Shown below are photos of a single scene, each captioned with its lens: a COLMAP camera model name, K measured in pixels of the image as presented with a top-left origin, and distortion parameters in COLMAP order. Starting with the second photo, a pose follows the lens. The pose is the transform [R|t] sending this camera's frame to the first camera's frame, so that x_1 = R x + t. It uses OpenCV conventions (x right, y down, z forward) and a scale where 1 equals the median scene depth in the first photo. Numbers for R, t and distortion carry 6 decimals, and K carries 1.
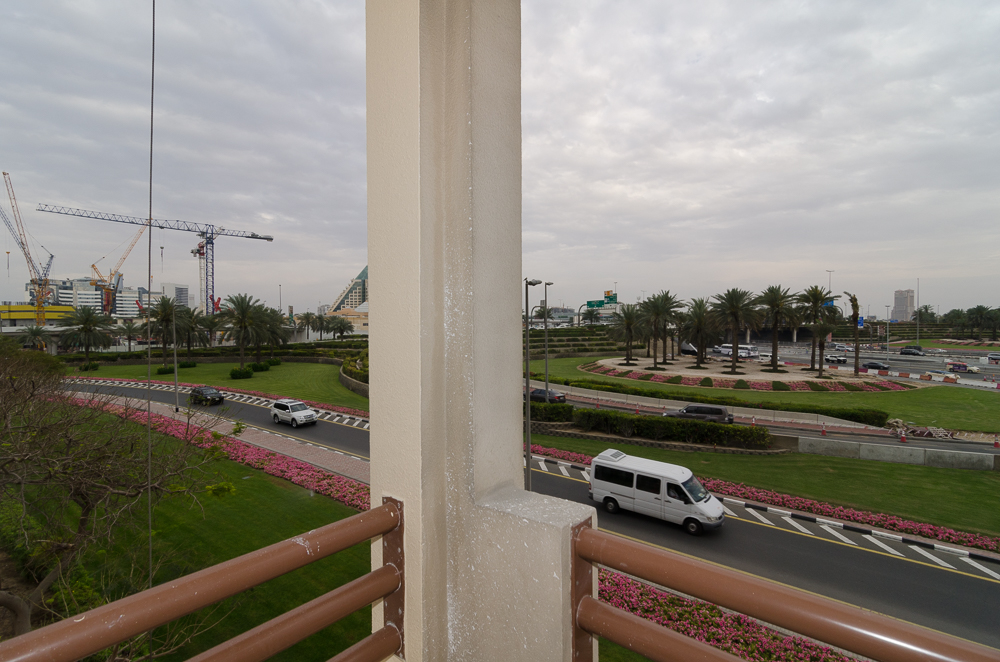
lens RADIAL K [[476.9, 0, 497.7], [0, 476.9, 357.6], [0, 0, 1]] dist [0.002361, 0.000982]
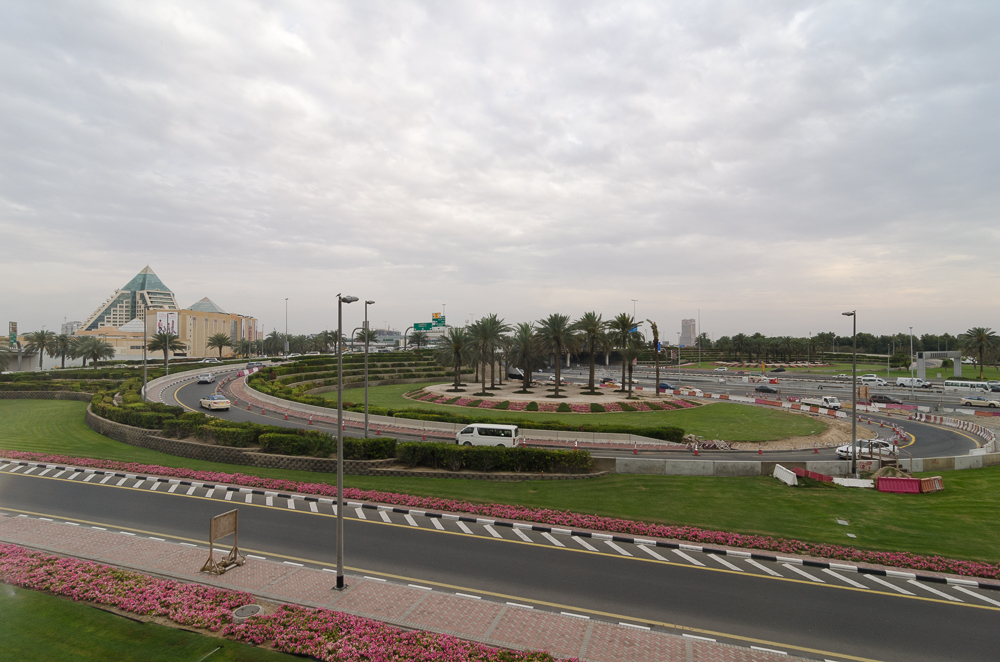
lens RADIAL K [[582.2, 0, 504.0], [0, 582.2, 330.4], [0, 0, 1]] dist [-0.007789, 0.000774]
pose [[0.932224, 0.014452, 0.361593, -0.054749], [0.022880, 0.994849, -0.098749, 0.011102], [-0.361158, 0.100329, 0.927092, -0.110529]]
